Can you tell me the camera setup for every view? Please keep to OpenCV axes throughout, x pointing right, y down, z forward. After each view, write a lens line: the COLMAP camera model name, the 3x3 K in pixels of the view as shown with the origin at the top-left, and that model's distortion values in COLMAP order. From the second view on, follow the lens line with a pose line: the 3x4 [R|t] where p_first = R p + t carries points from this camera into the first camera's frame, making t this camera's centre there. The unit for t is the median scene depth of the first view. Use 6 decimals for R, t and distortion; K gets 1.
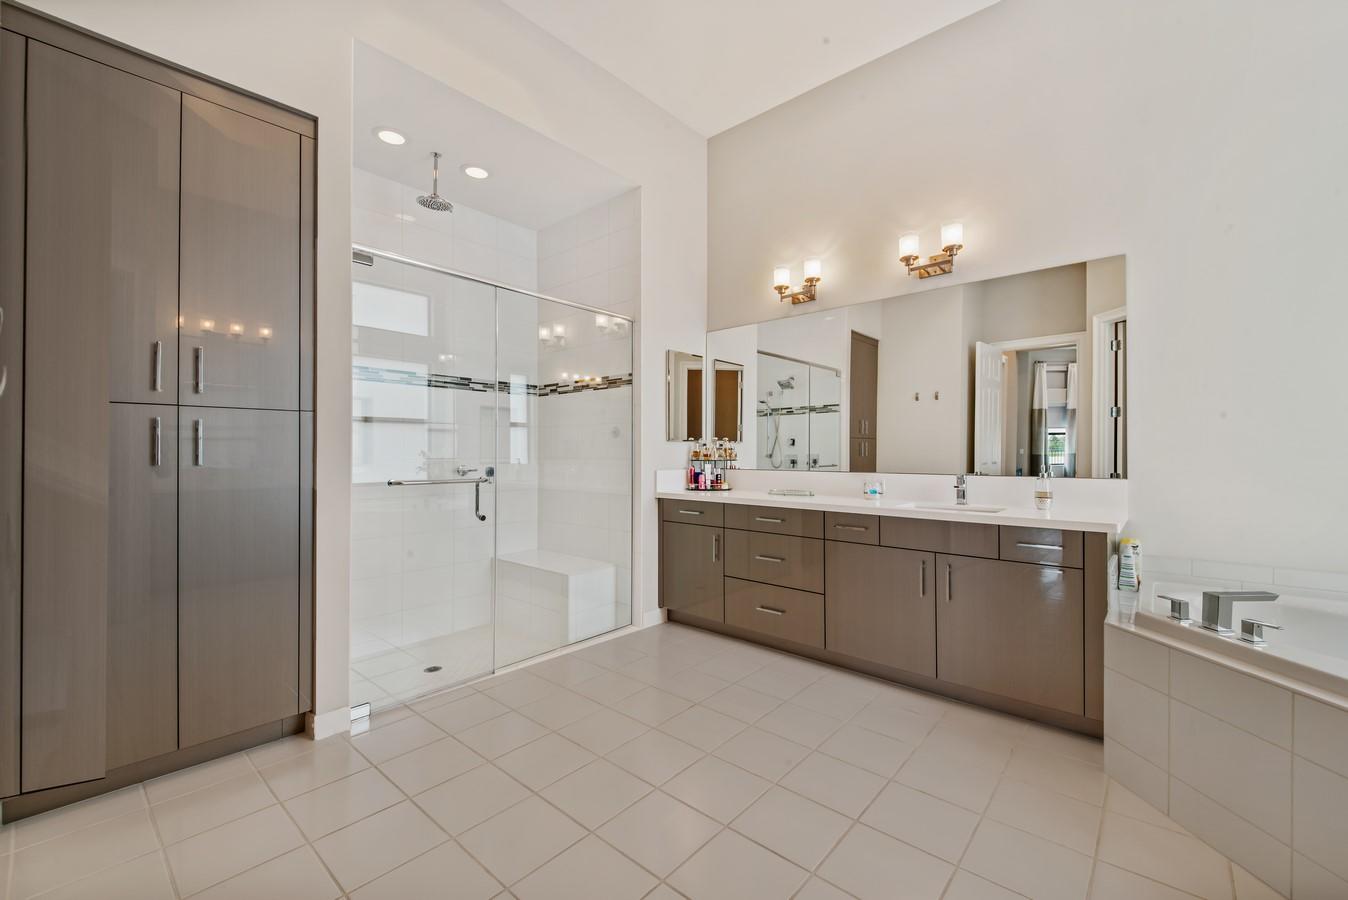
lens RADIAL K [[559.8, 0, 674.0], [0, 559.8, 450.0], [0, 0, 1]] dist [0.000882, 0.000096]
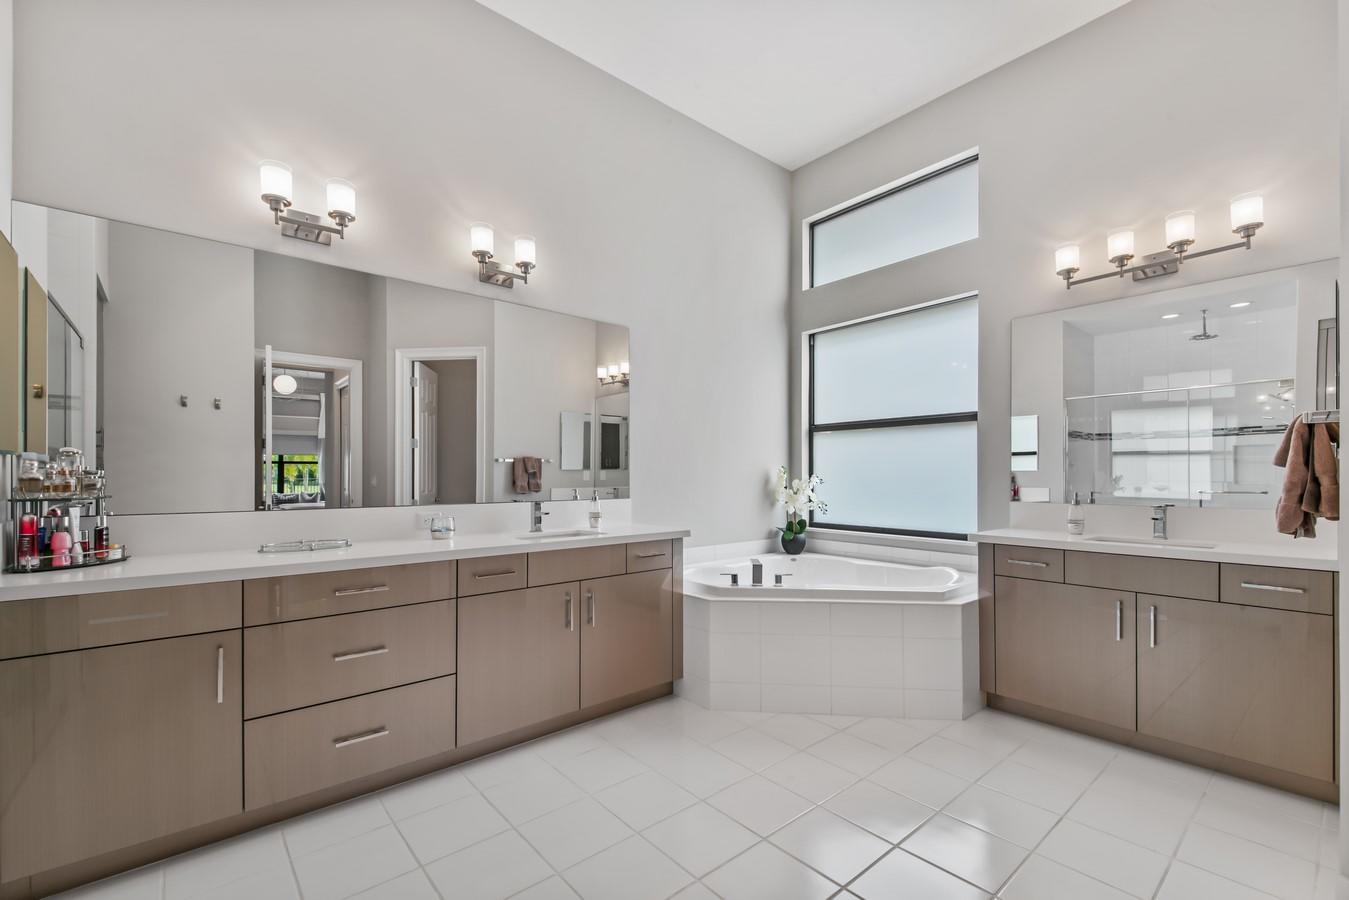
lens RADIAL K [[560.6, 0, 675.6], [0, 560.6, 478.3], [0, 0, 1]] dist [-0.000165, -0.000108]
pose [[0.120479, -0.001944, 0.992714, -0.384126], [0.000510, 0.999998, 0.001896, 0.001988], [-0.992716, 0.000278, 0.120480, 0.570420]]
